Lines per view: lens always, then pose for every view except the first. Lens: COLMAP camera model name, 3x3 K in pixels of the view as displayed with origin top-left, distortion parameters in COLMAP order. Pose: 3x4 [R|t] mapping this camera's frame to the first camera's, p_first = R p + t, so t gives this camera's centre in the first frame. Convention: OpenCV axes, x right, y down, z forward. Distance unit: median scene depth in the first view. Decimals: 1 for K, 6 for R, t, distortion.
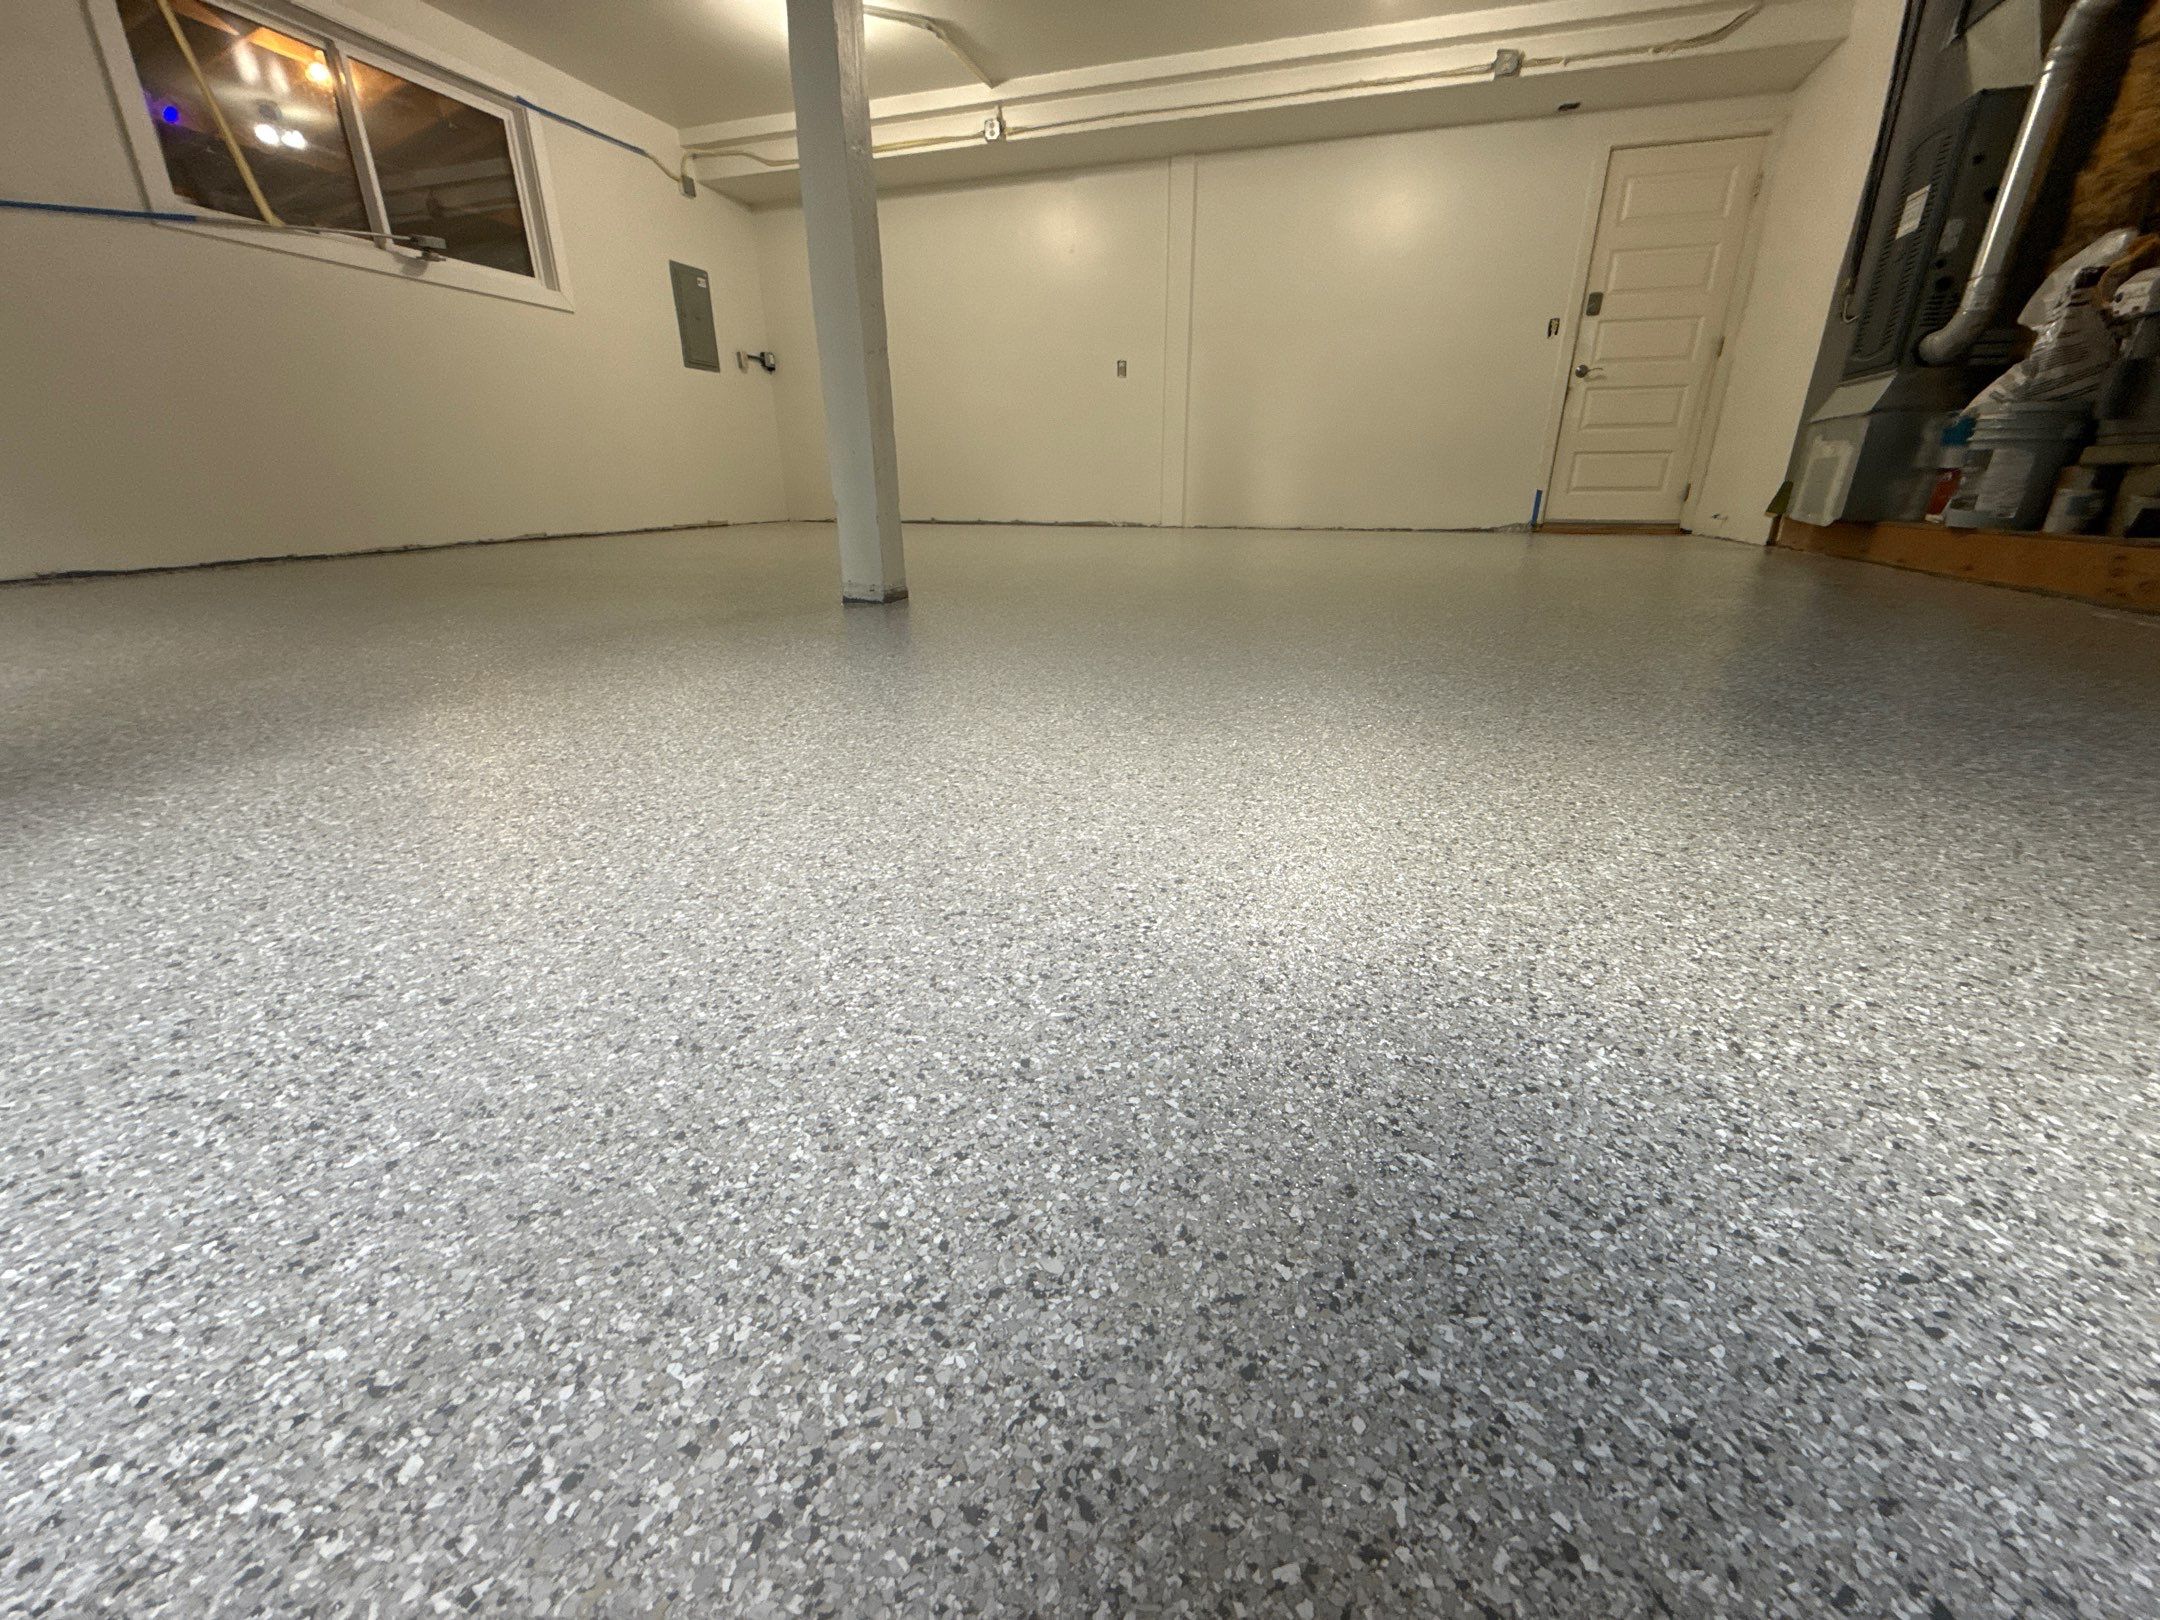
lens RADIAL K [[857.7, 0, 1078.3], [0, 857.7, 811.5], [0, 0, 1]] dist [0.000453, -0.000376]
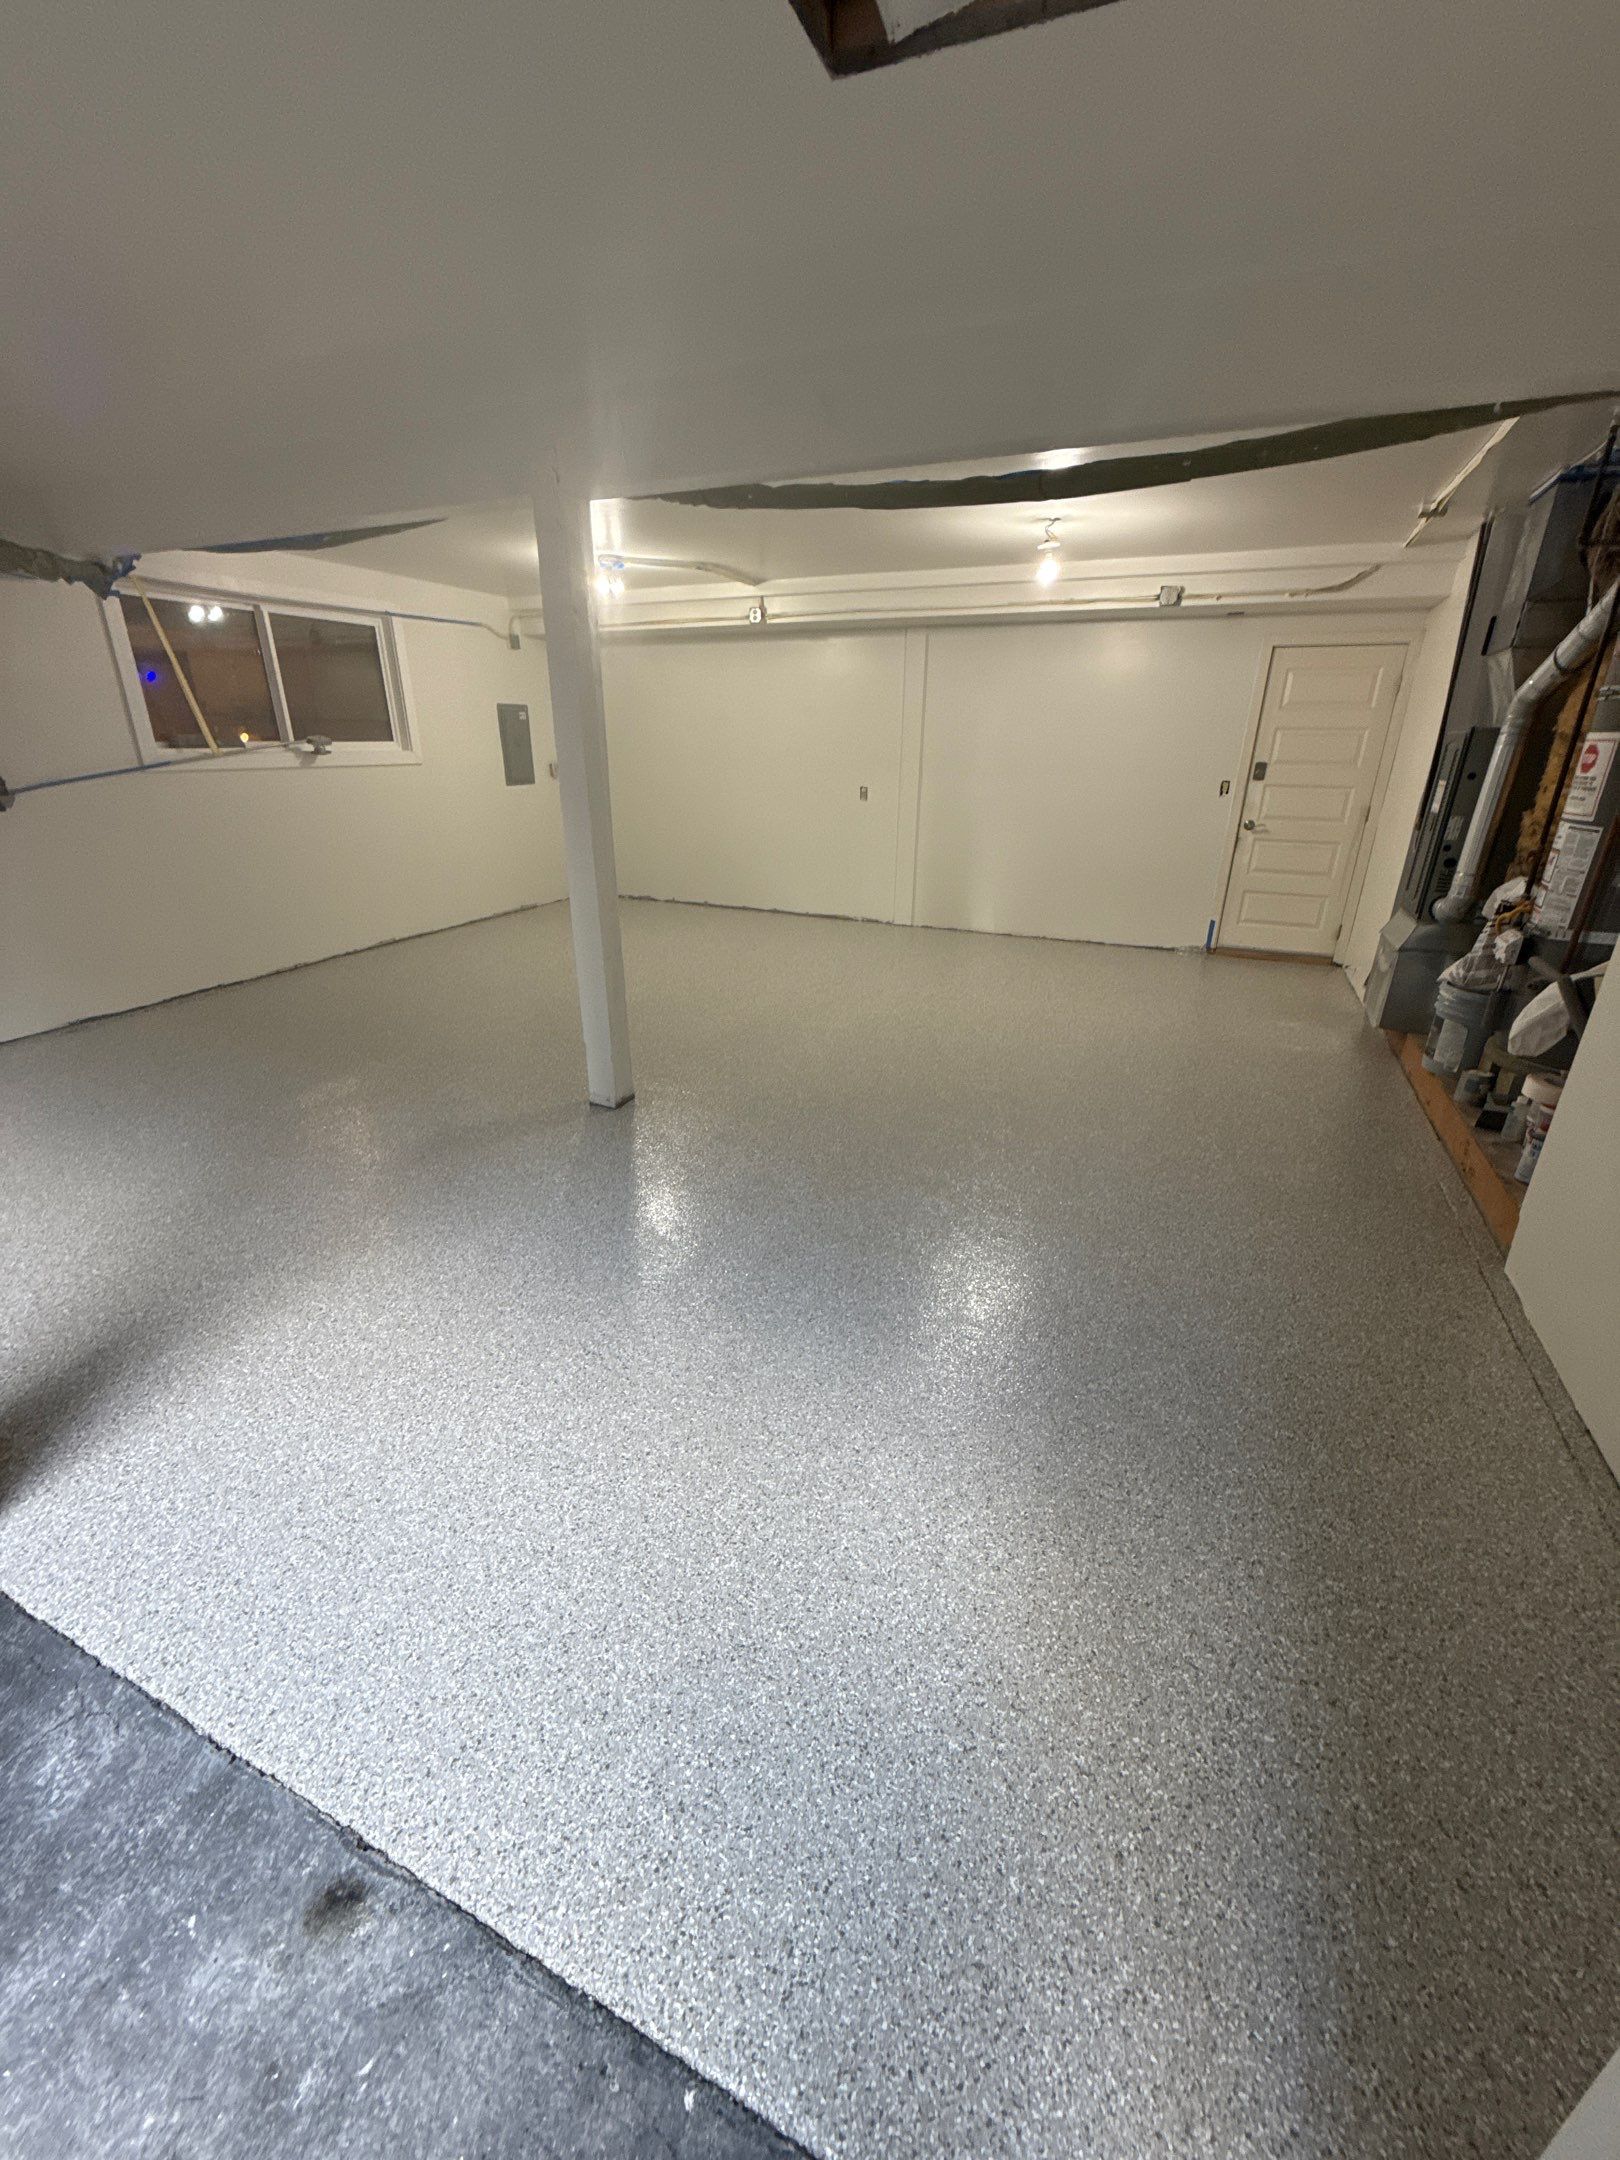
lens RADIAL K [[857.7, 0, 806.2], [0, 857.7, 1086.6], [0, 0, 1]] dist [0.000453, -0.000376]
pose [[0.994593, 0.048468, -0.091846, 0.146639], [-0.046147, 0.998564, 0.027225, -0.209405], [0.093034, -0.022839, 0.995401, -0.277252]]
